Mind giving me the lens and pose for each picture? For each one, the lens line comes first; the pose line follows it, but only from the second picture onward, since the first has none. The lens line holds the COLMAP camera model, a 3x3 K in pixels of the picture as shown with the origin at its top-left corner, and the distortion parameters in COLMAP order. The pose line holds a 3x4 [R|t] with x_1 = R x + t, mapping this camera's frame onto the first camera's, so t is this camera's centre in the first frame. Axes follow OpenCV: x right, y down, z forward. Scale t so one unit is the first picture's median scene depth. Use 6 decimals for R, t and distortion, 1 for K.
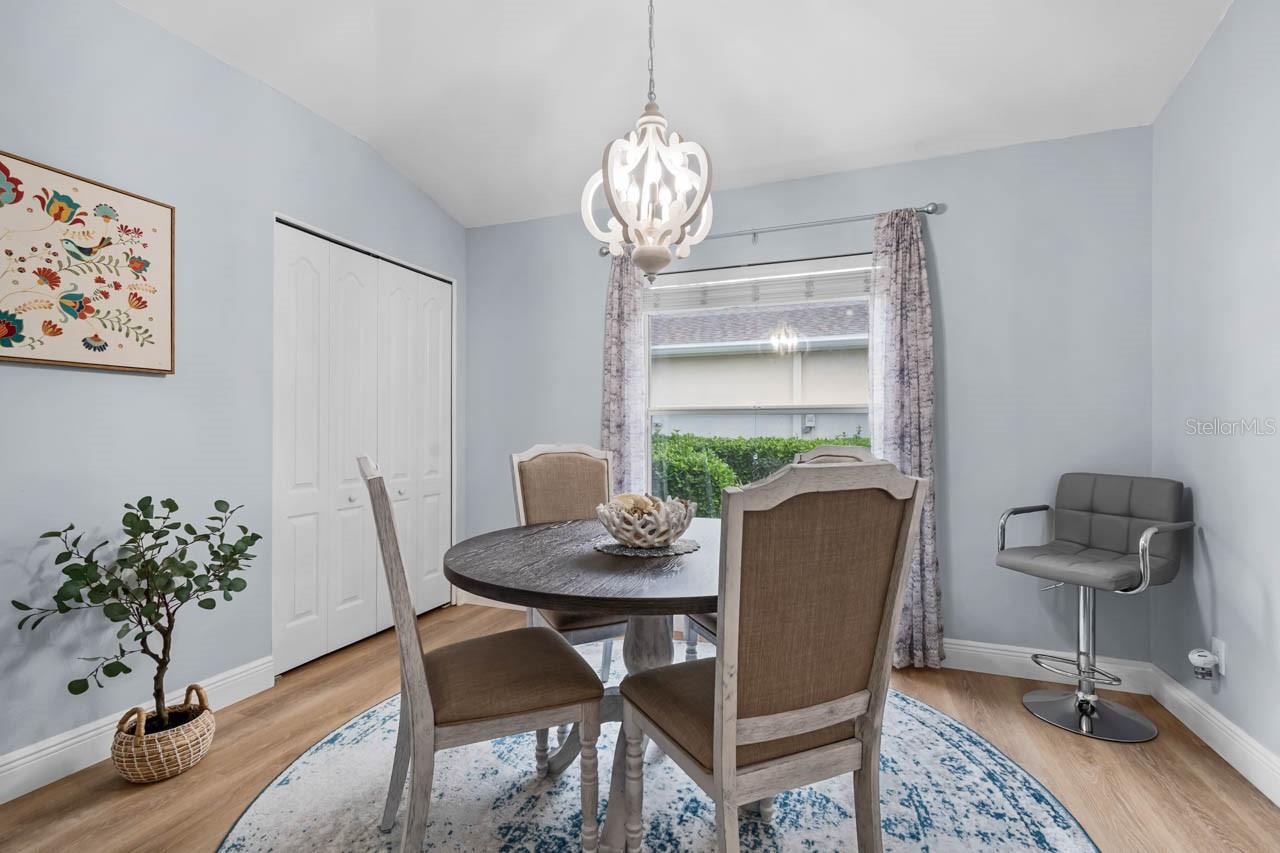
lens RADIAL K [[578.7, 0, 634.1], [0, 578.7, 423.2], [0, 0, 1]] dist [0.009820, -0.005501]
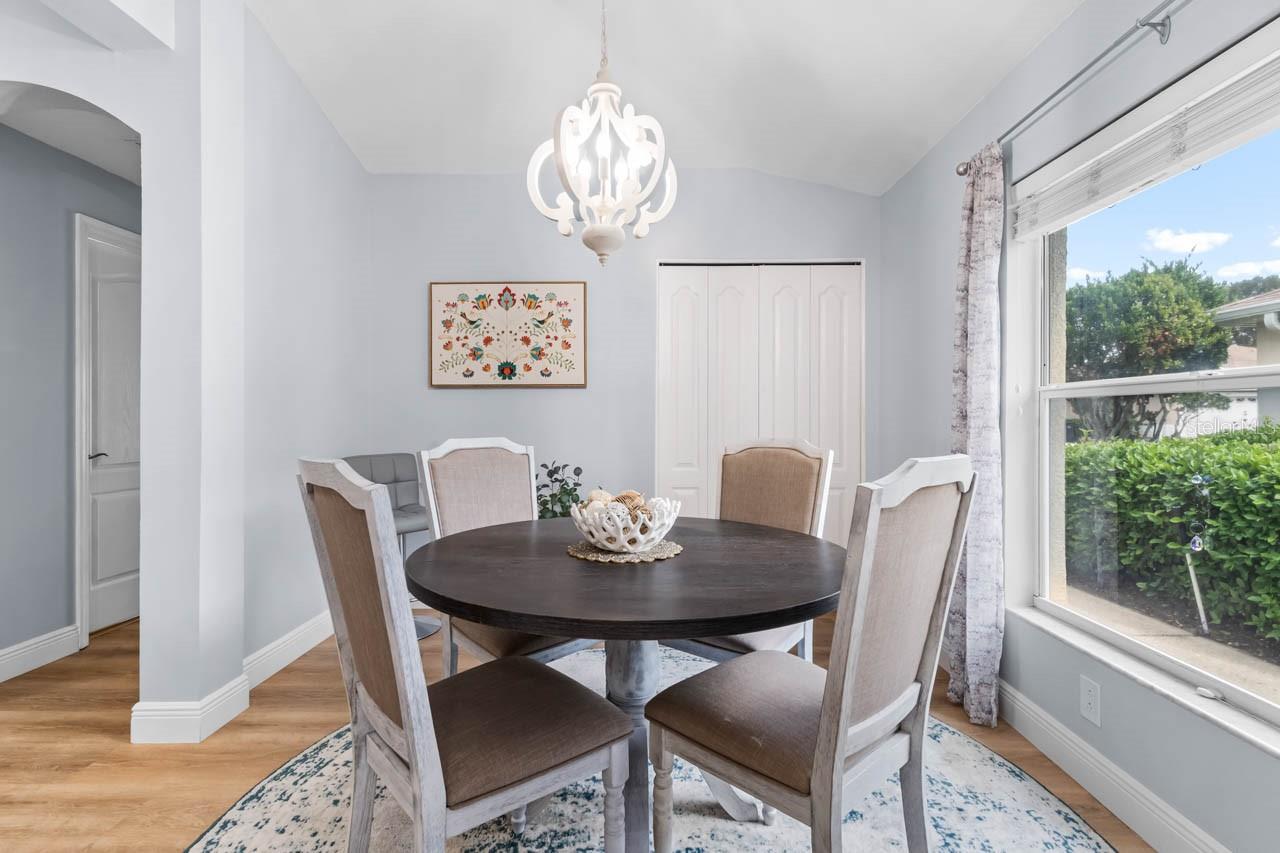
lens RADIAL K [[578.7, 0, 638.3], [0, 578.7, 414.5], [0, 0, 1]] dist [0.009820, -0.005501]
pose [[0.341412, -0.010245, -0.939858, 0.811429], [0.011706, 0.999909, -0.006648, 0.004634], [0.939841, -0.008732, 0.341501, 0.645692]]
